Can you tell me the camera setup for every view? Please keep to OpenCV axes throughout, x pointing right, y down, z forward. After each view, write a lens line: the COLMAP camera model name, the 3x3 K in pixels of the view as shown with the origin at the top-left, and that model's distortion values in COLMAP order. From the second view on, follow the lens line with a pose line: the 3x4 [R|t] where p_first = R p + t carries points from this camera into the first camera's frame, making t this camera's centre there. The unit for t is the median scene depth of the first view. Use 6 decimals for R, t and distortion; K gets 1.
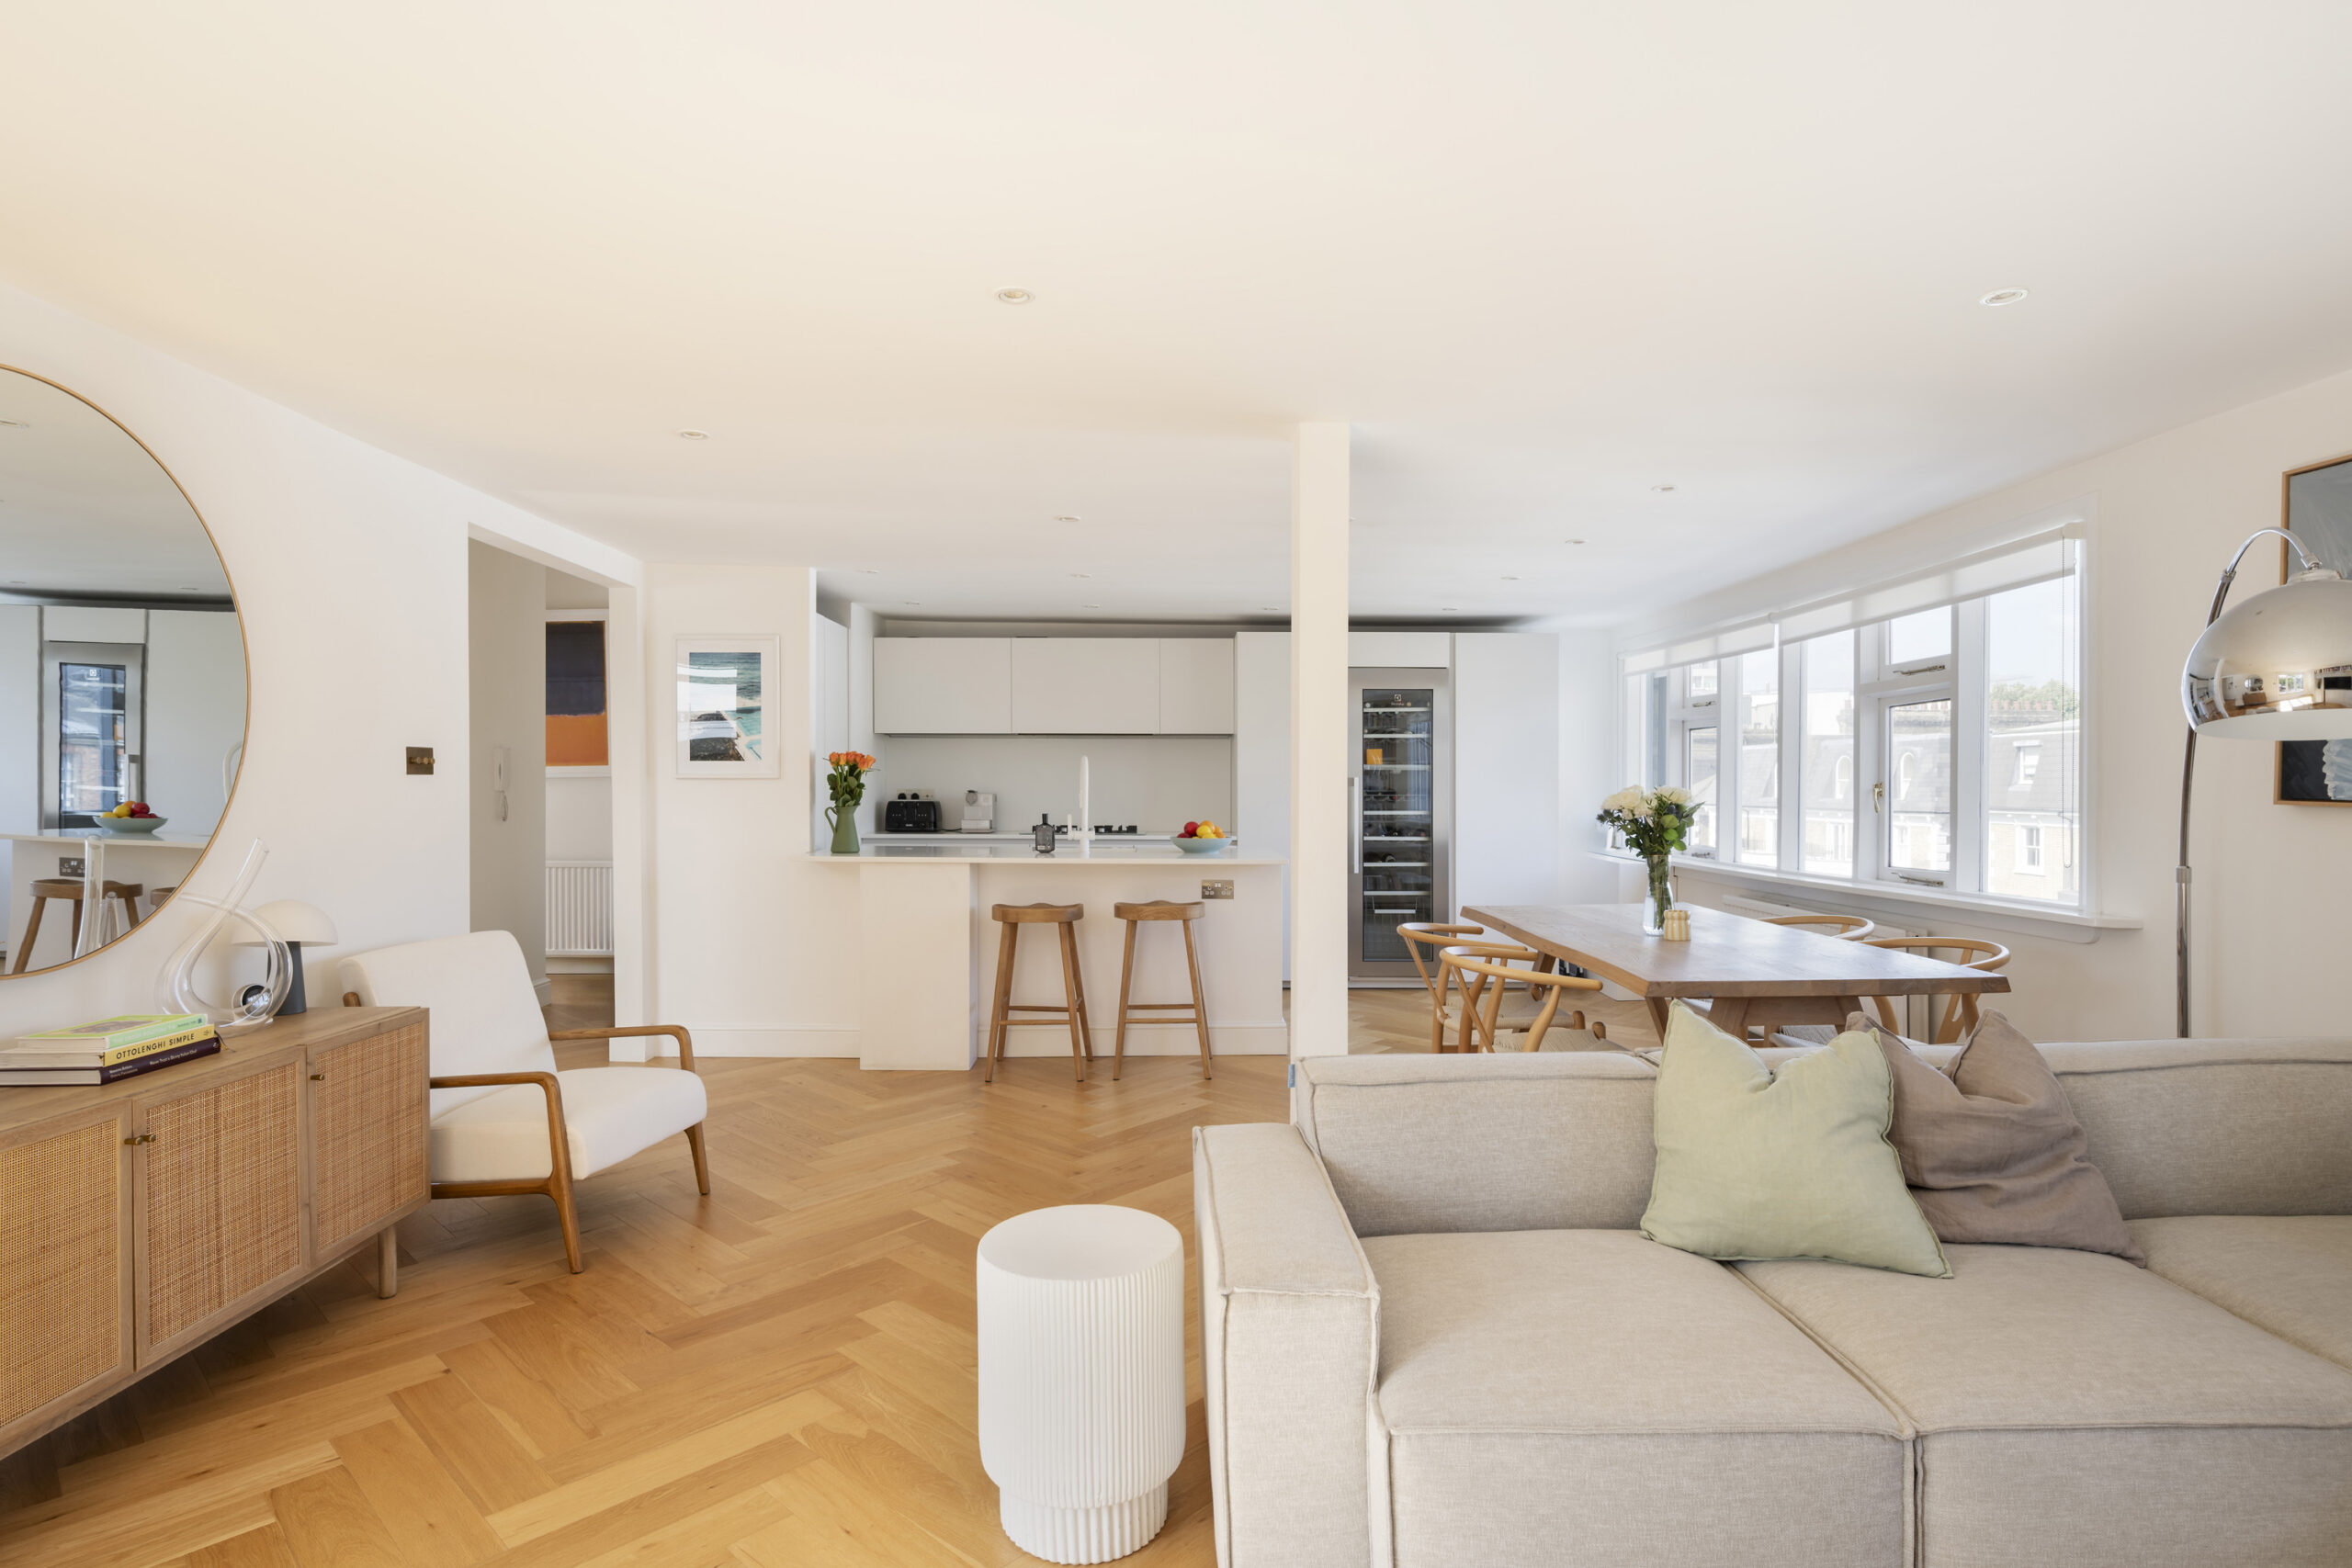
lens RADIAL K [[1219.4, 0, 1171.6], [0, 1219.4, 831.8], [0, 0, 1]] dist [-0.004052, 0.000043]
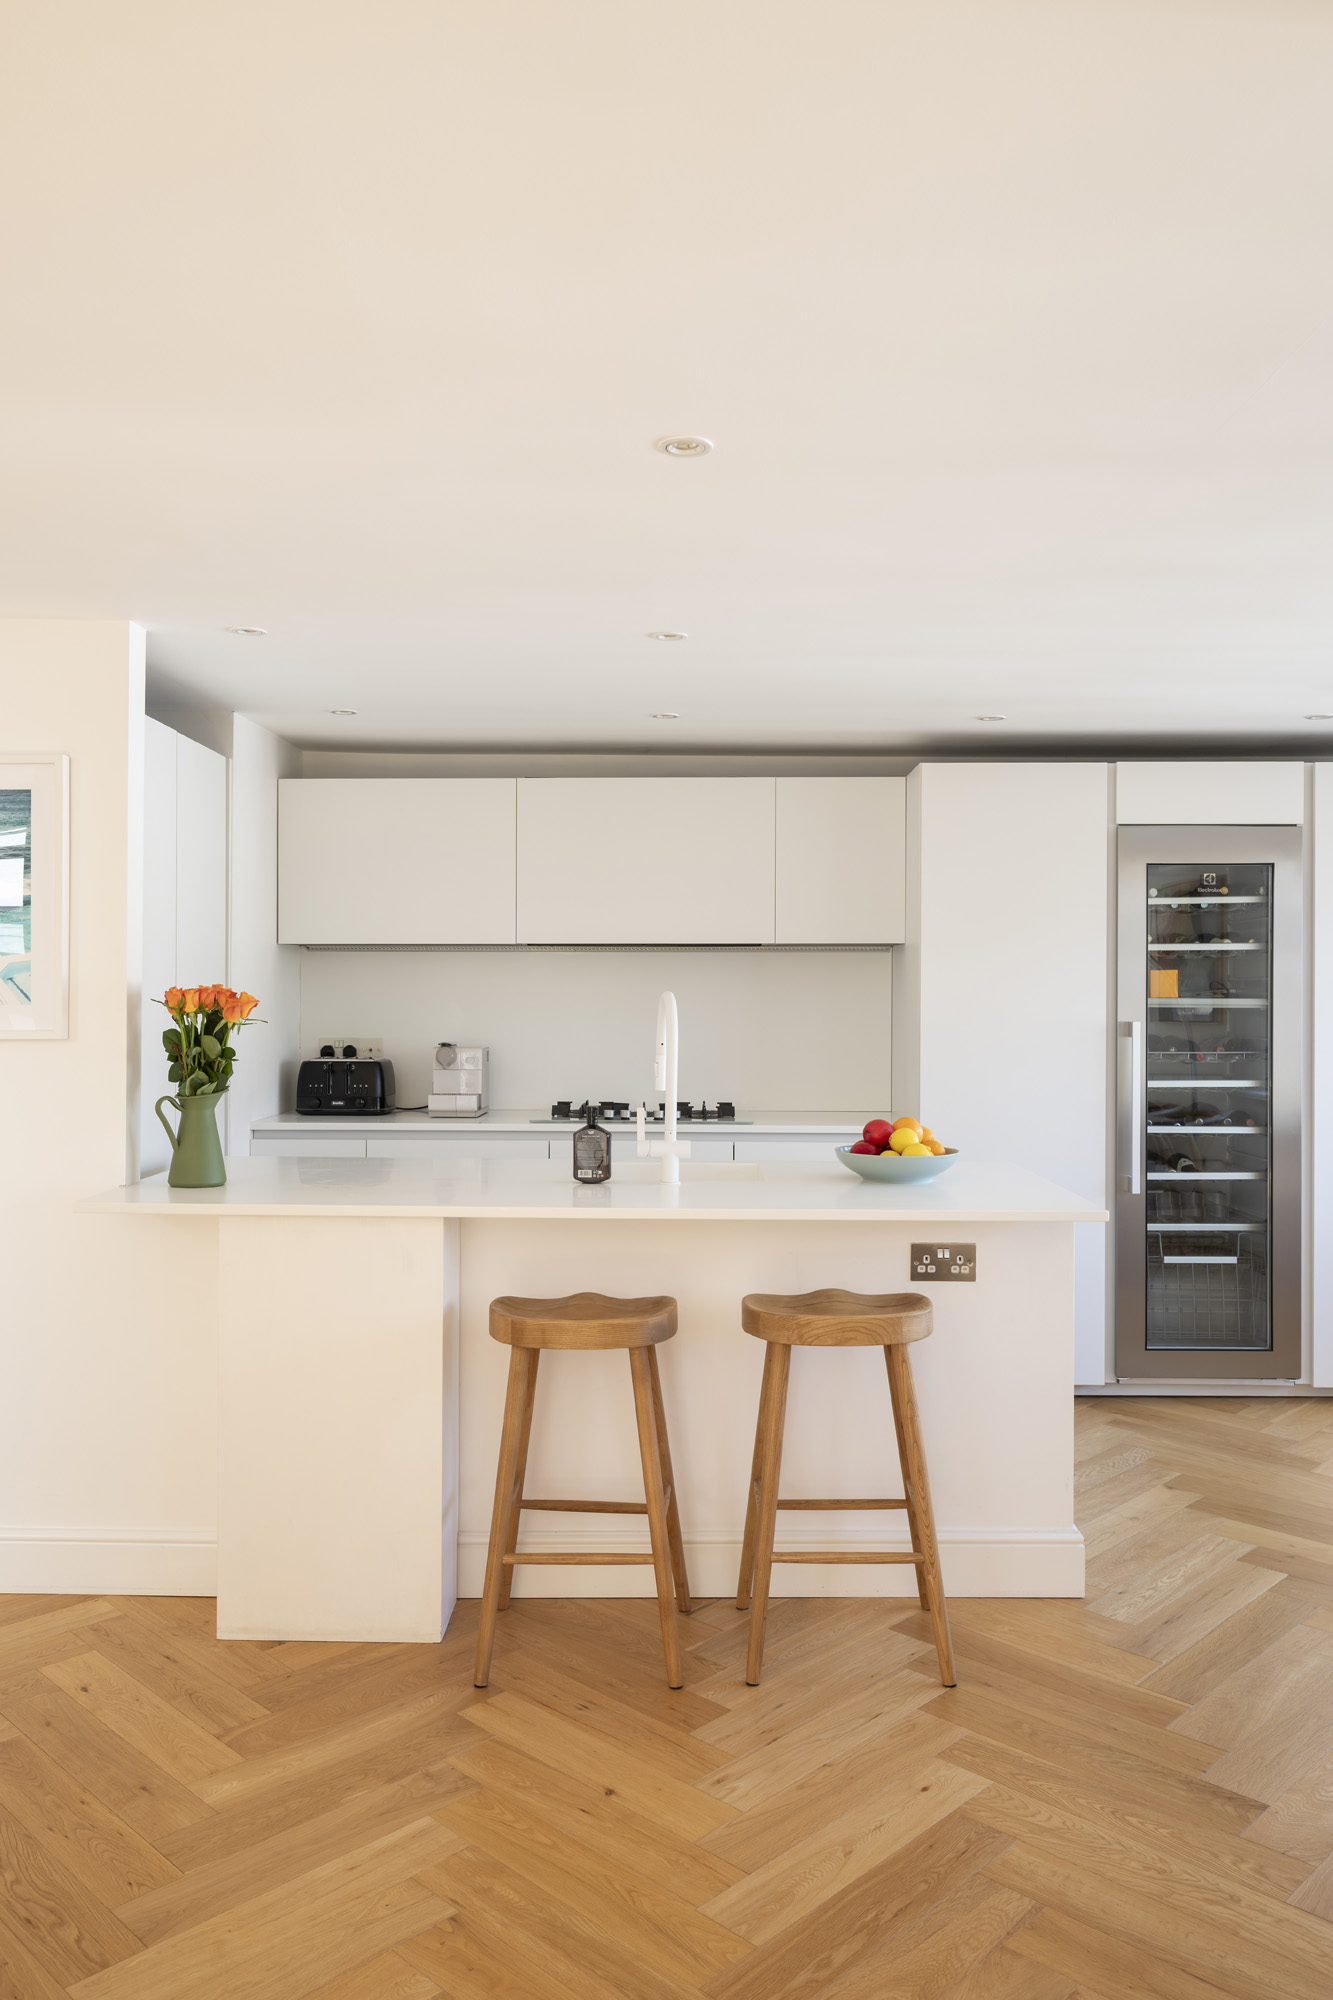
lens RADIAL K [[1437.9, 0, 671.3], [0, 1437.9, 989.2], [0, 0, 1]] dist [-0.011696, 0.001709]
pose [[0.999979, -0.003576, -0.005465, -0.066007], [0.003348, 0.999147, -0.041153, -0.037972], [0.005608, 0.041134, 0.999138, 0.392955]]
